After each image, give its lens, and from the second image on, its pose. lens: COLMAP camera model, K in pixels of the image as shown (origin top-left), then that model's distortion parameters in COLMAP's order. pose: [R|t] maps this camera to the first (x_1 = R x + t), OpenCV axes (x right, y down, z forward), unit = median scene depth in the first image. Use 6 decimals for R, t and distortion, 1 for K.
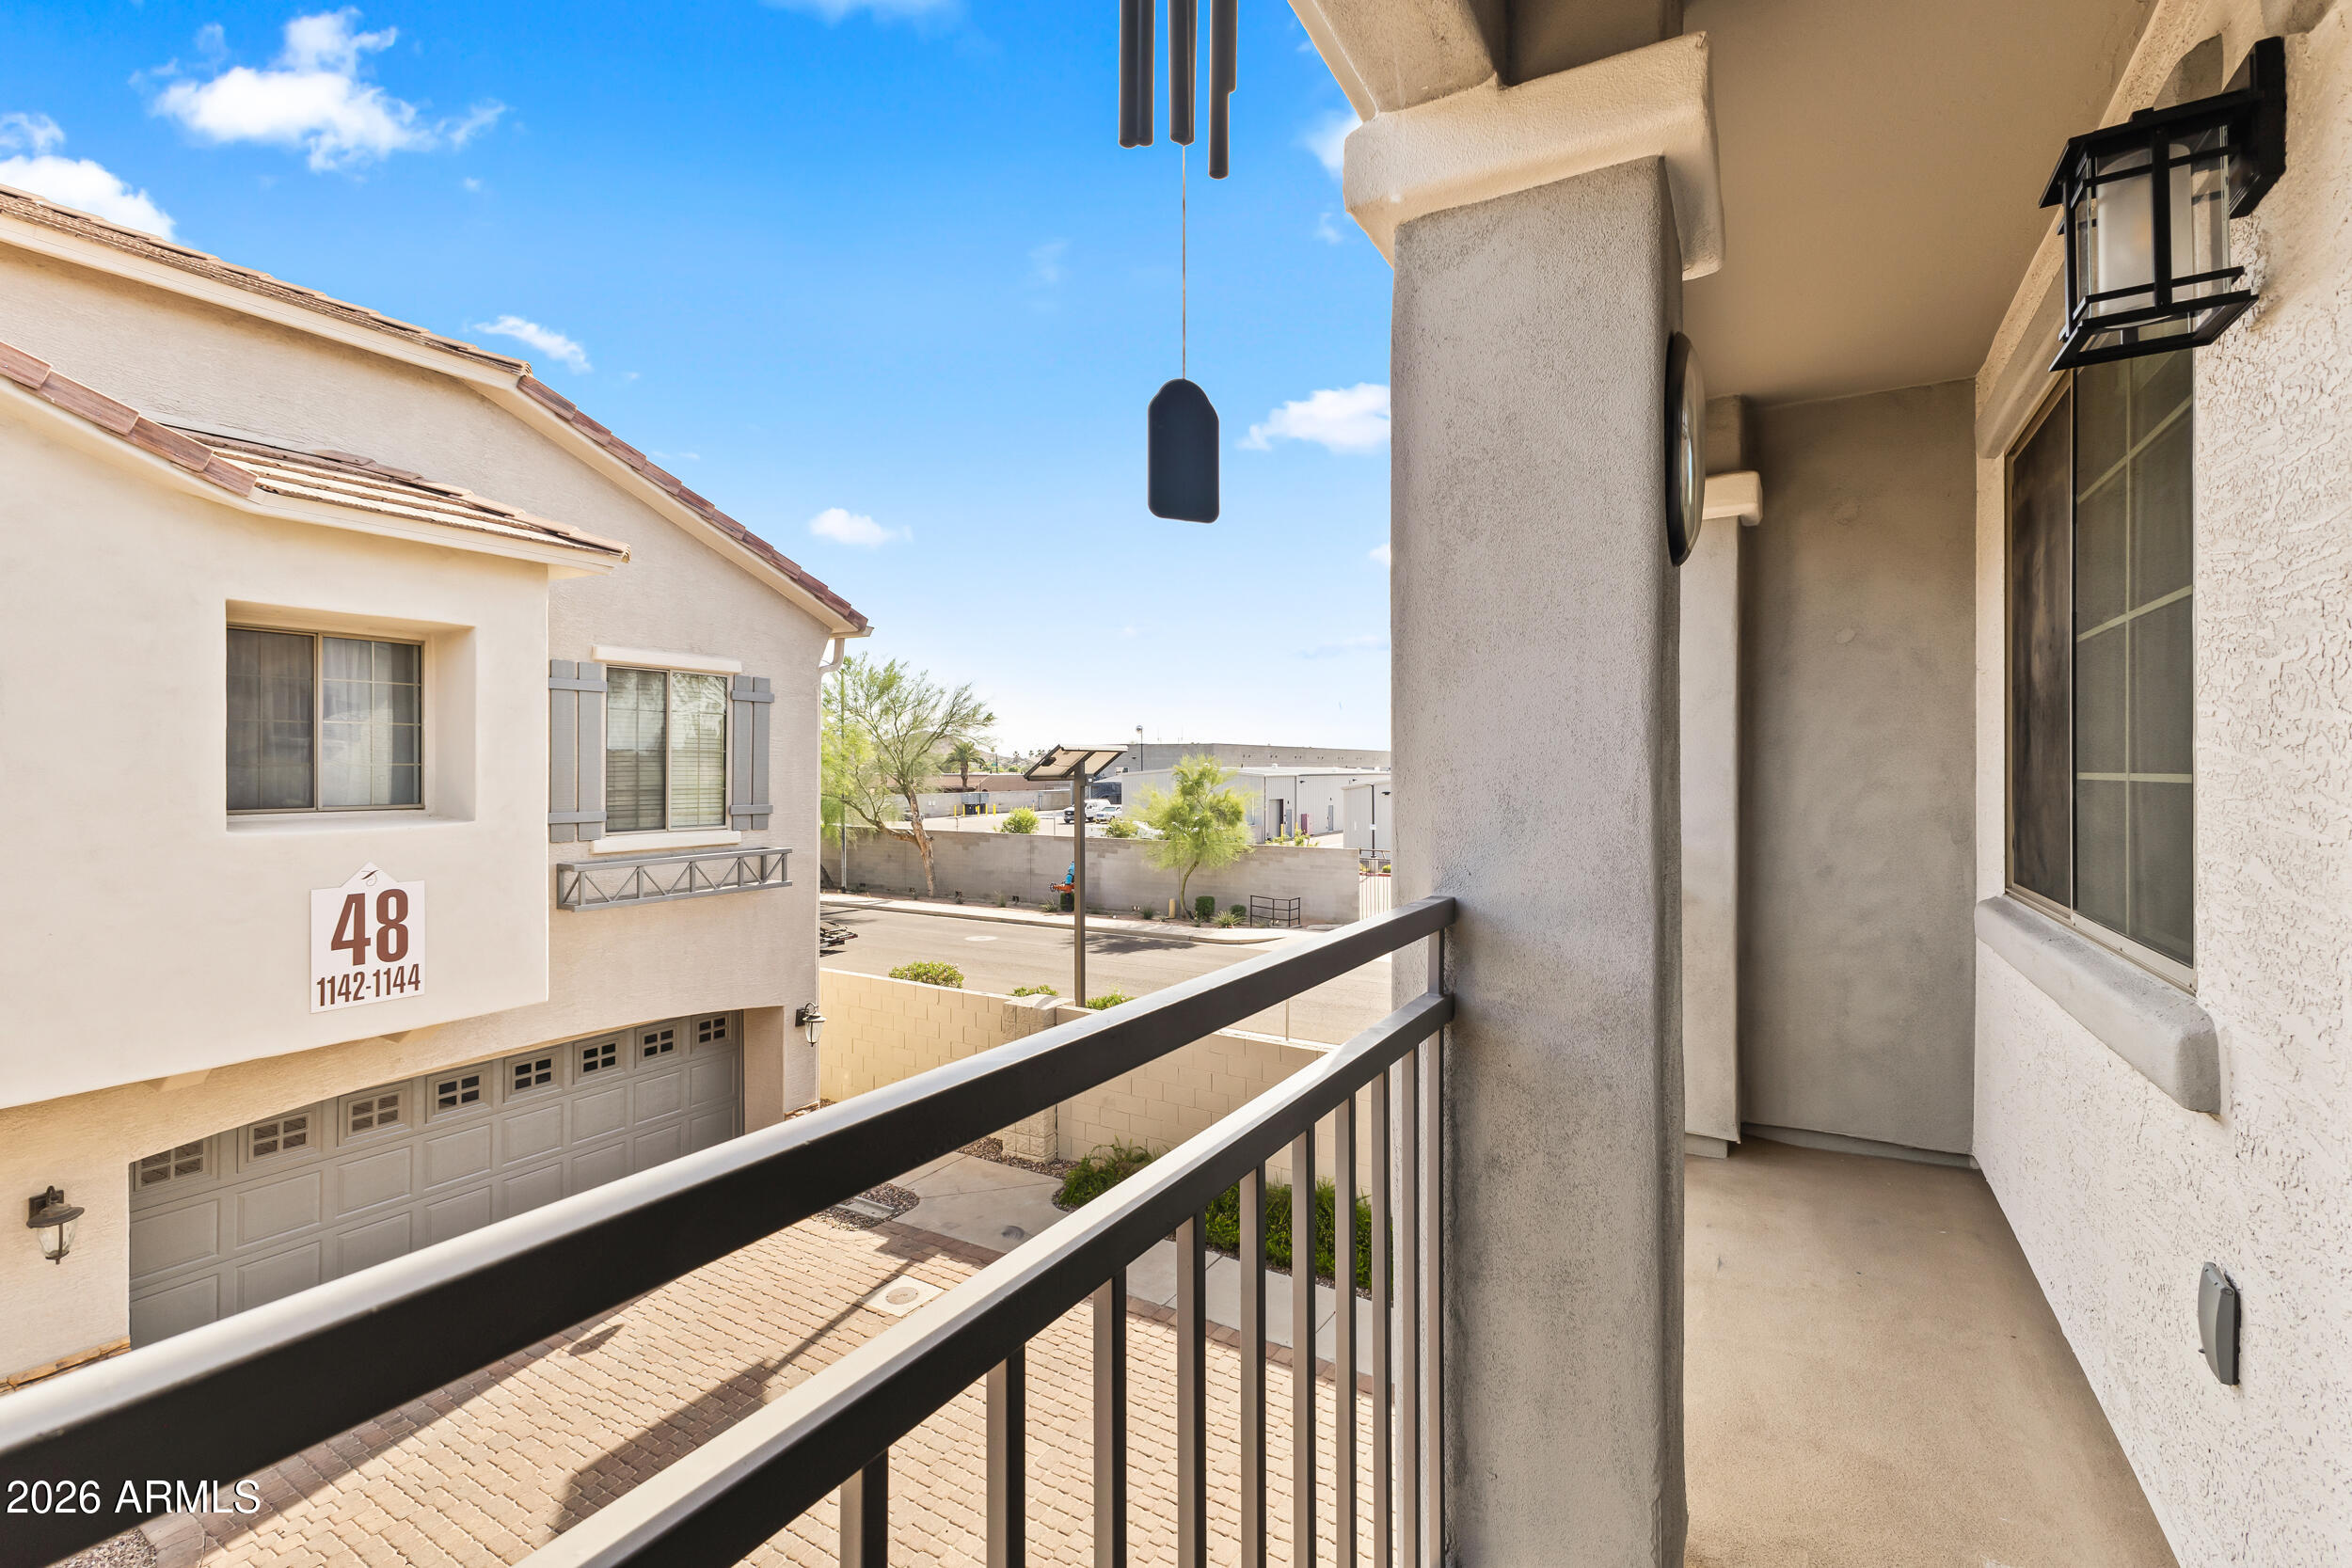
lens RADIAL K [[1014.1, 0, 1175.9], [0, 1014.1, 778.3], [0, 0, 1]] dist [0.006403, -0.004584]
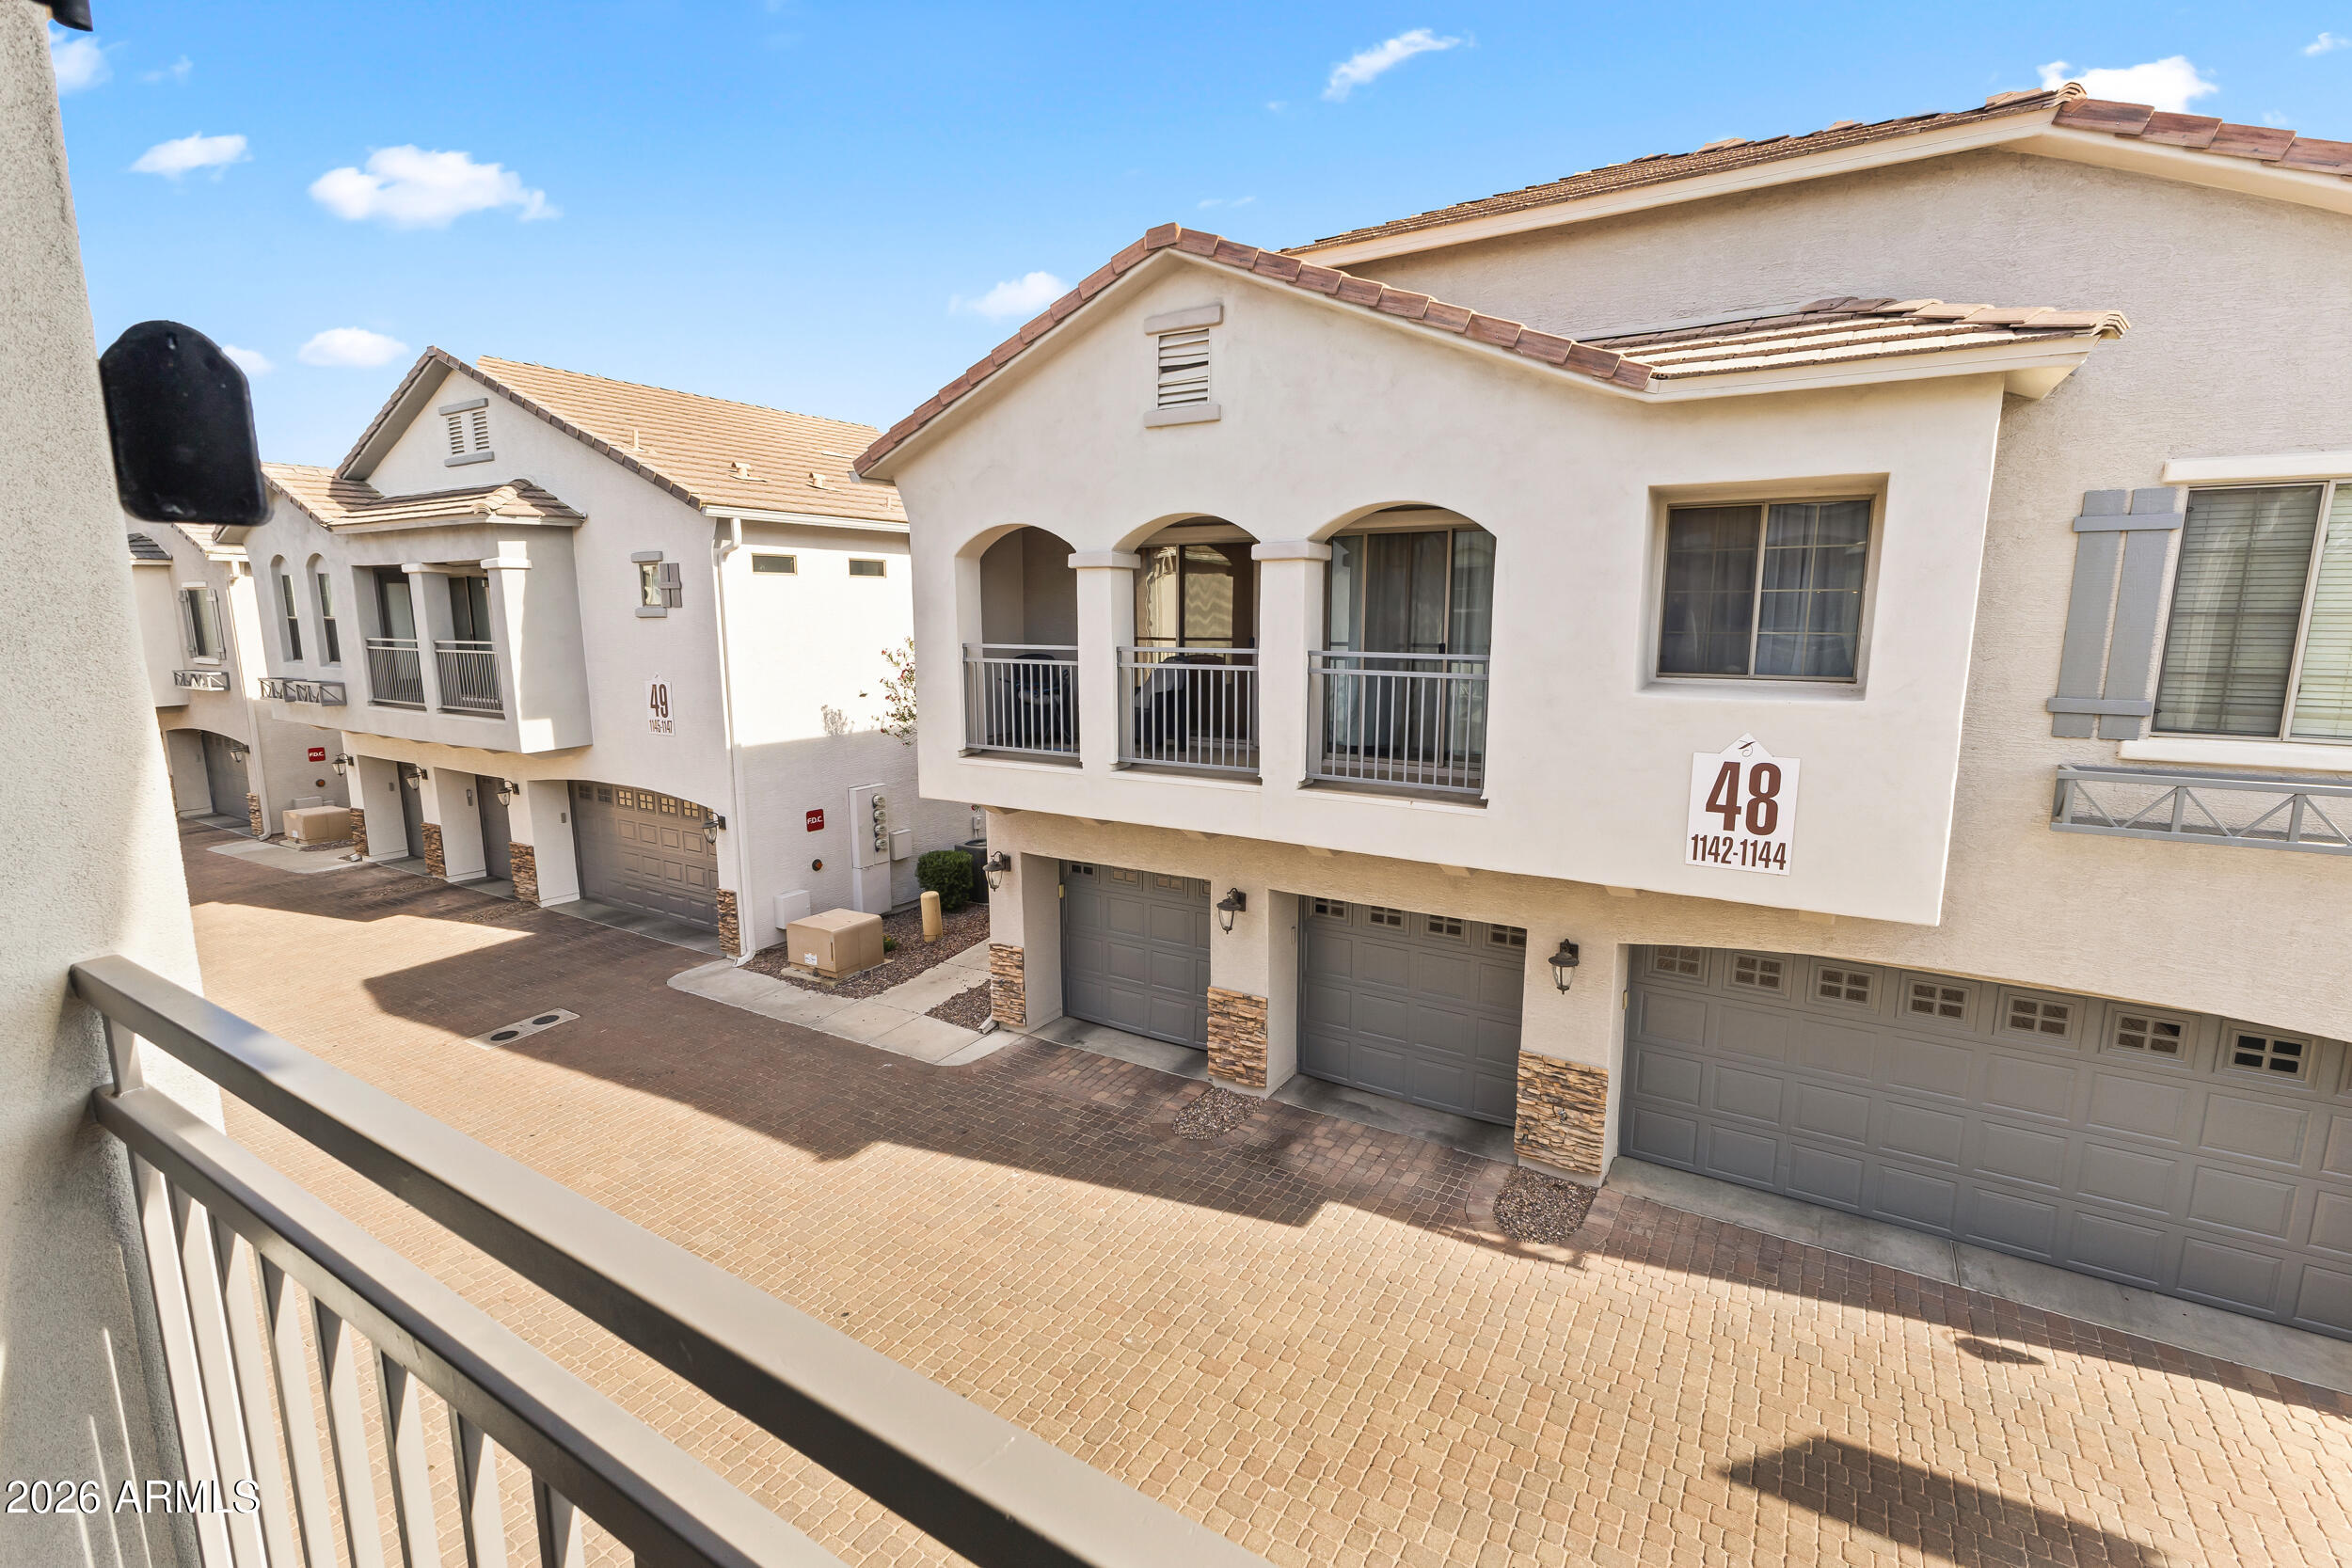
lens RADIAL K [[1039.3, 0, 1176.8], [0, 1039.3, 785.9], [0, 0, 1]] dist [-0.000732, -0.000158]
pose [[-0.030882, 0.165714, -0.985690, 0.240760], [-0.010768, 0.986048, 0.166111, -0.029755], [0.999465, 0.015743, -0.028666, 0.453731]]
